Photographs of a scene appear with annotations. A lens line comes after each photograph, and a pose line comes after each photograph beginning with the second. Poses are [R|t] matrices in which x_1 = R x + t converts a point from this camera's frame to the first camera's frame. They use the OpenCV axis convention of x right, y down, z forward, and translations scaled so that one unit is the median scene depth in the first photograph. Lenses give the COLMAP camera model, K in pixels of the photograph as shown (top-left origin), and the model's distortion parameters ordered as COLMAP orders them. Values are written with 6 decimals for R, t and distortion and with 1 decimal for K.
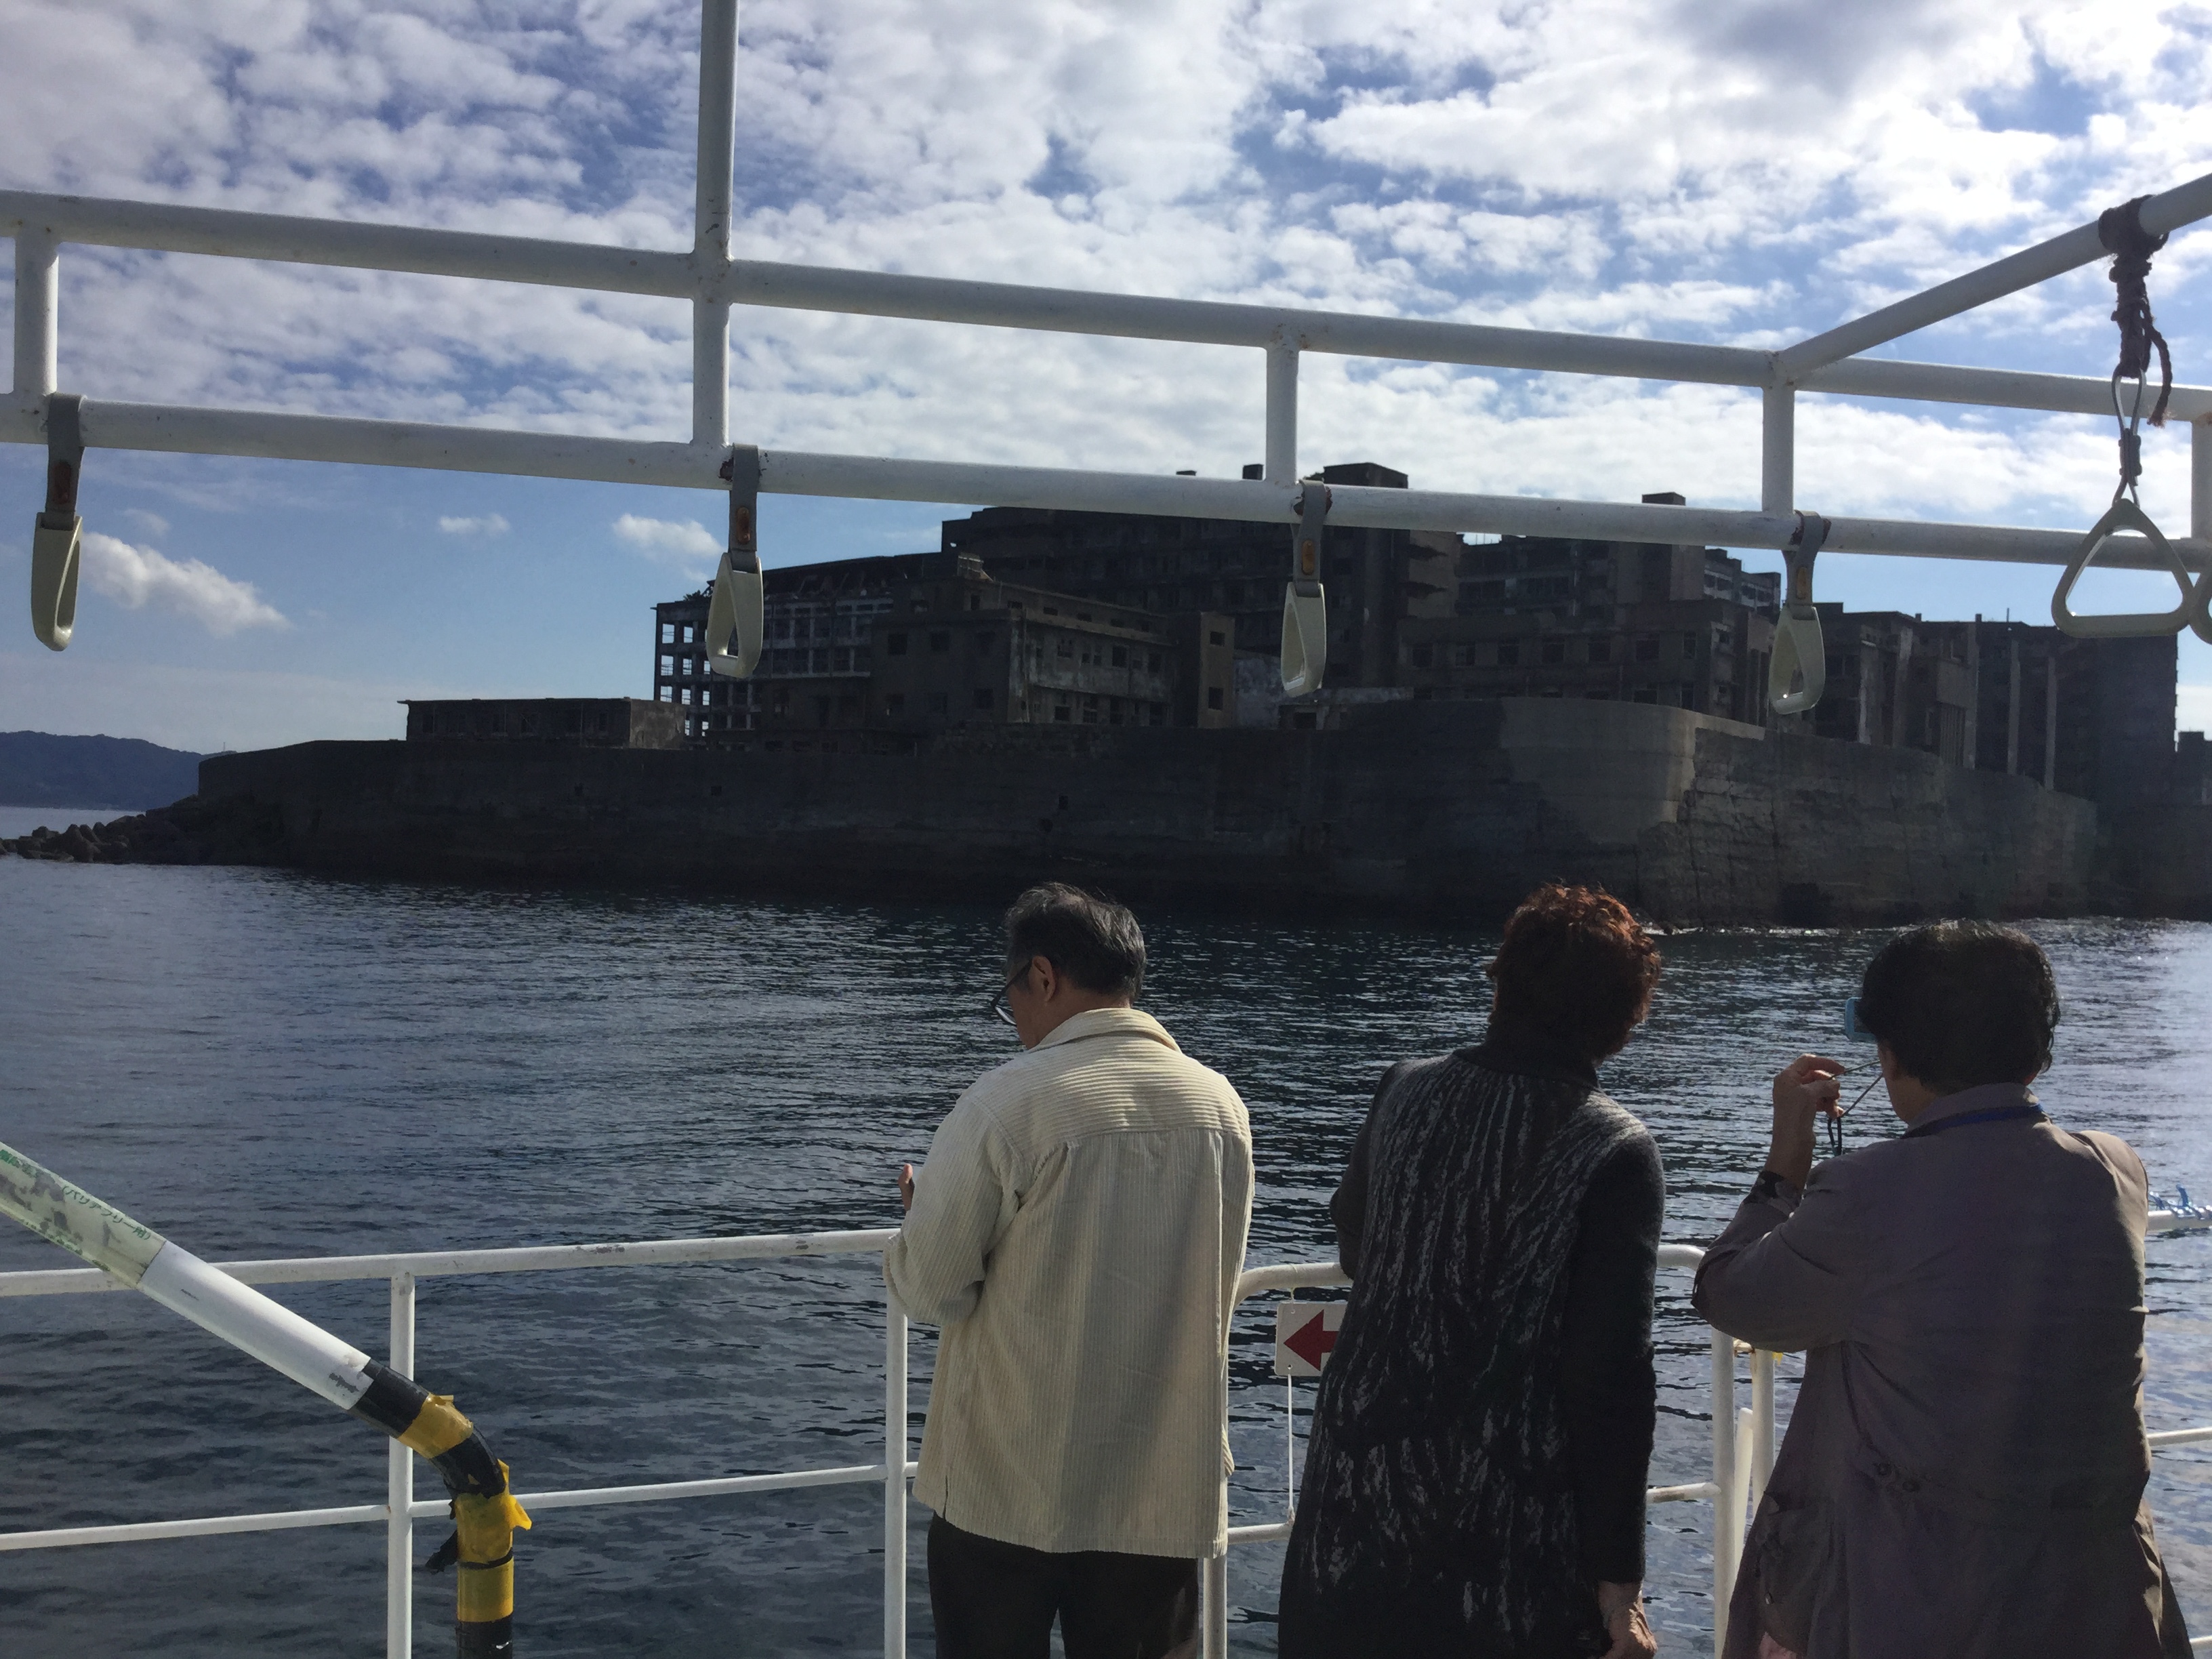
lens RADIAL K [[2020.3, 0, 1094.6], [0, 2020.3, 859.0], [0, 0, 1]] dist [0.060444, 0.000000]
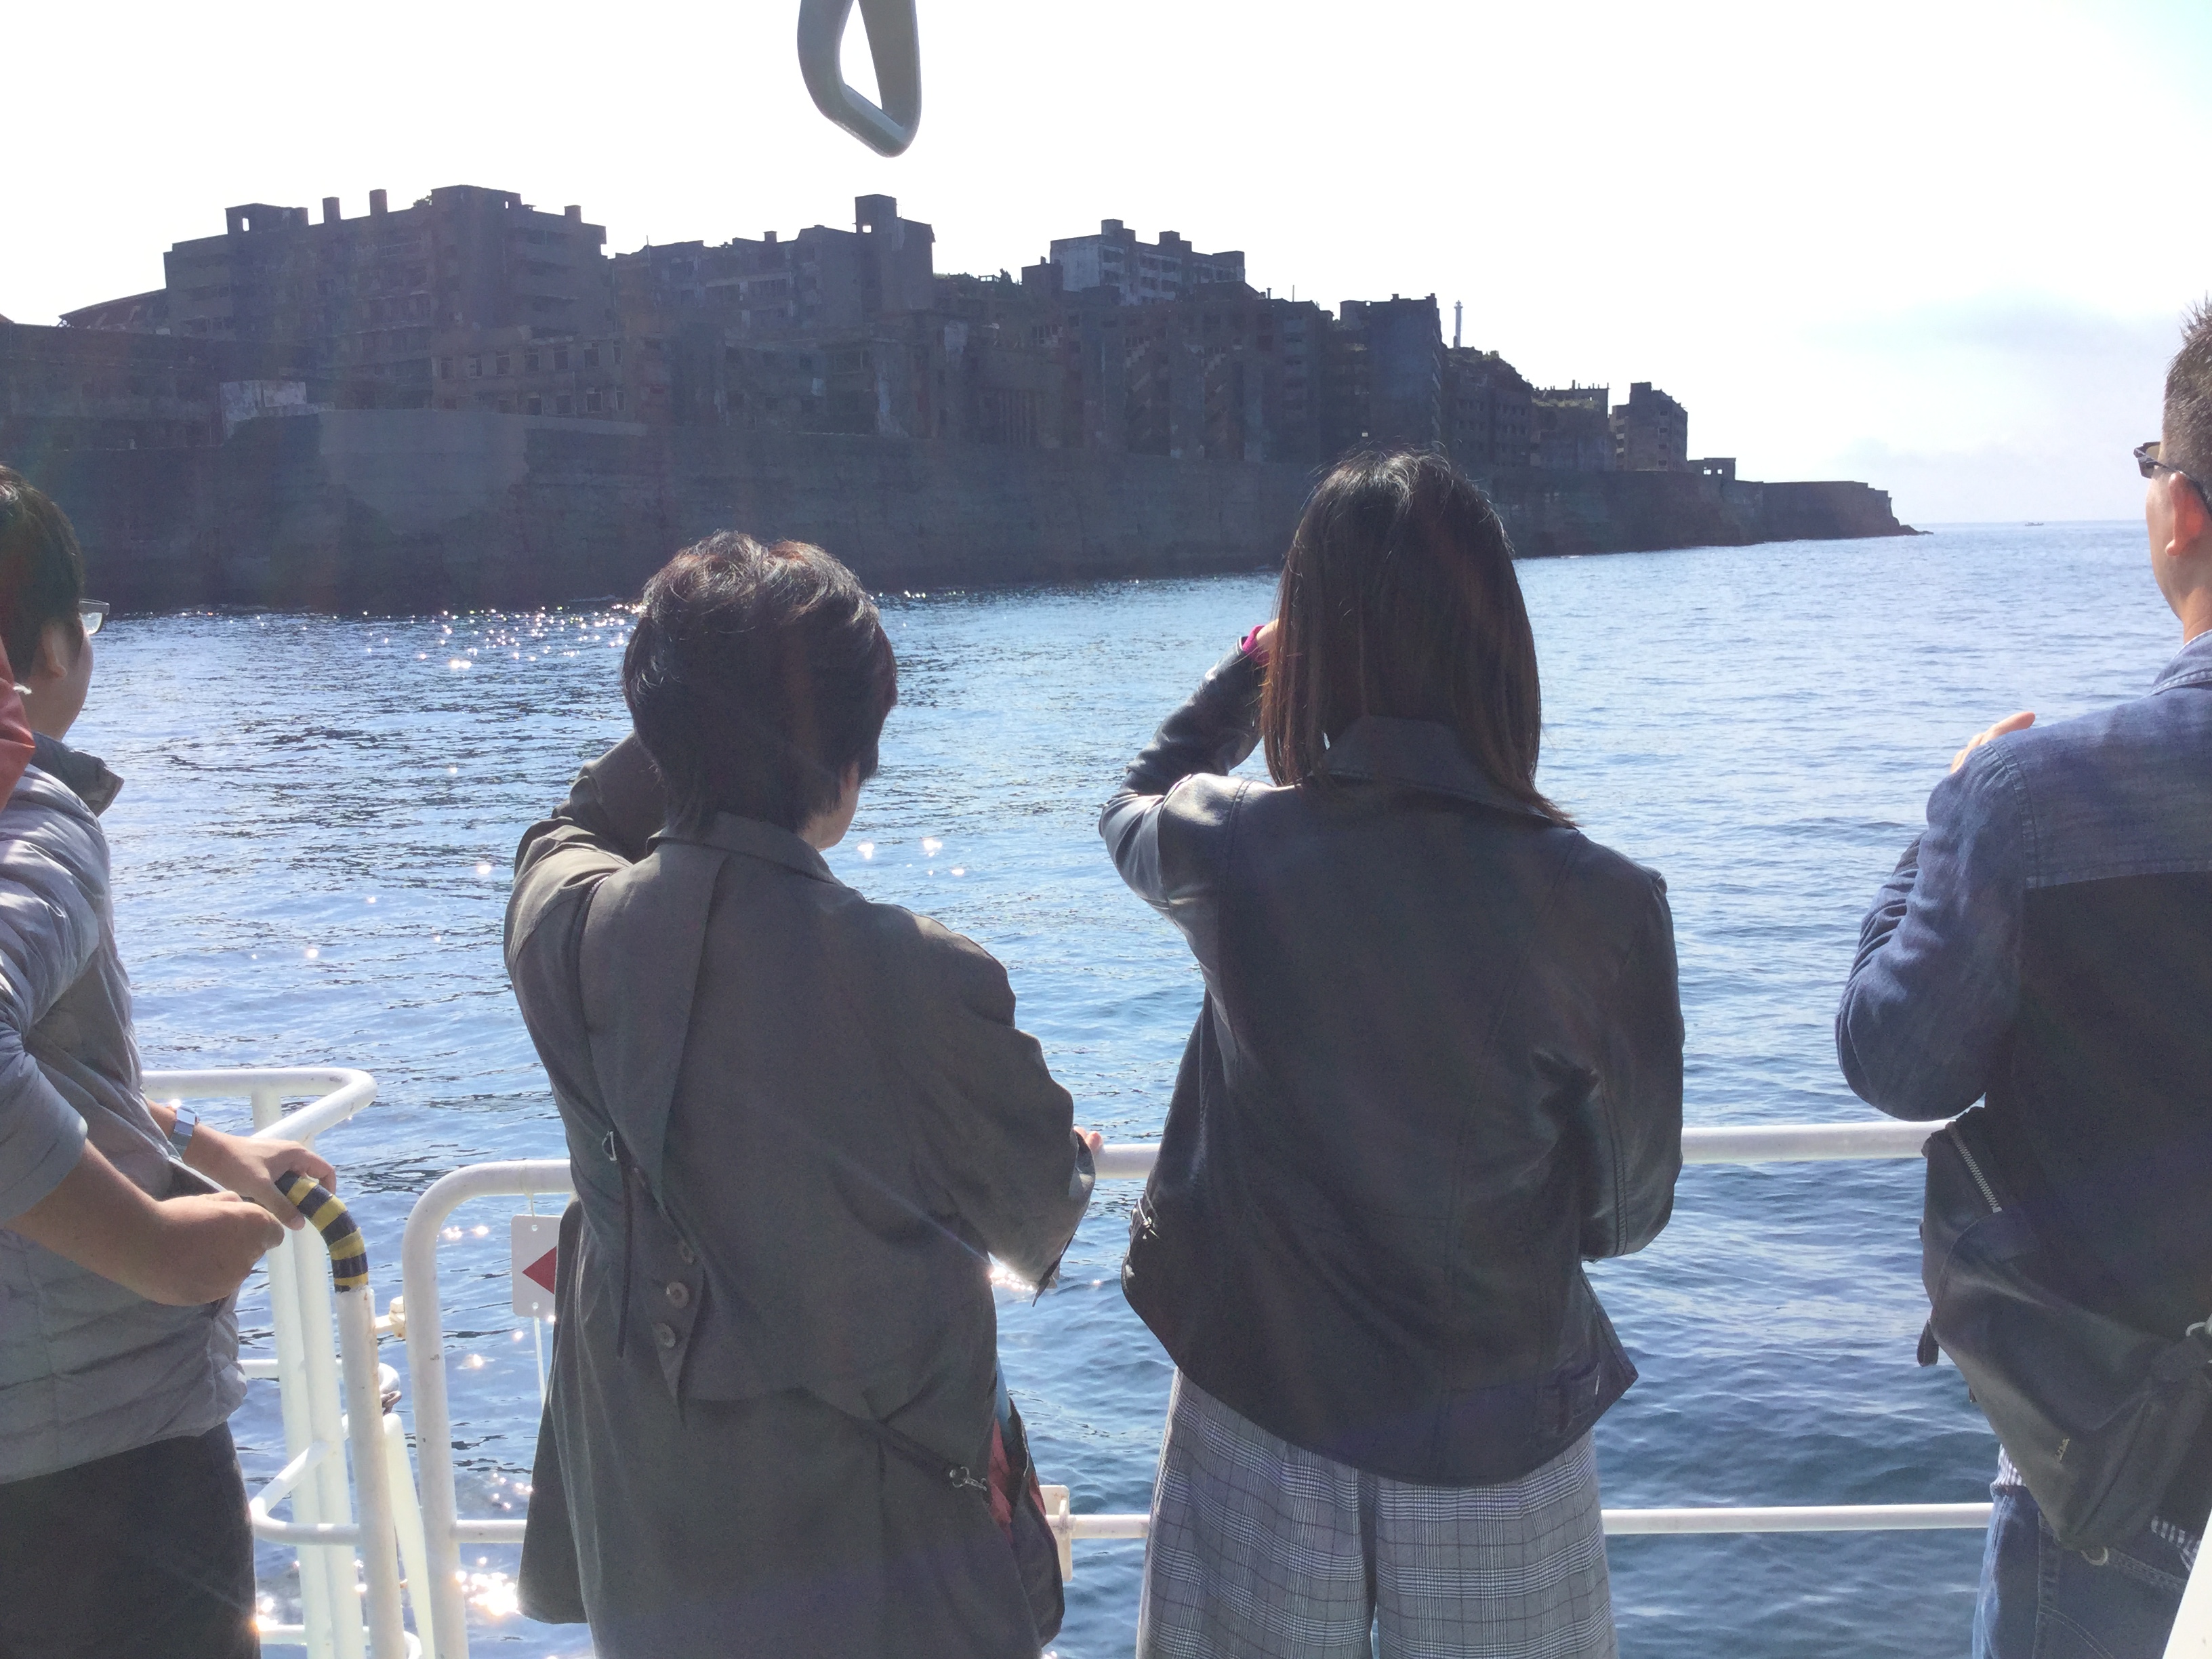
lens RADIAL K [[2020.3, 0, 1064.2], [0, 2020.3, 865.3], [0, 0, 1]] dist [0.060444, 0.000000]
pose [[0.997556, -0.061473, 0.033200, 0.465503], [0.055791, 0.986944, 0.151092, 0.020082], [-0.042054, -0.148871, 0.987962, -0.179851]]
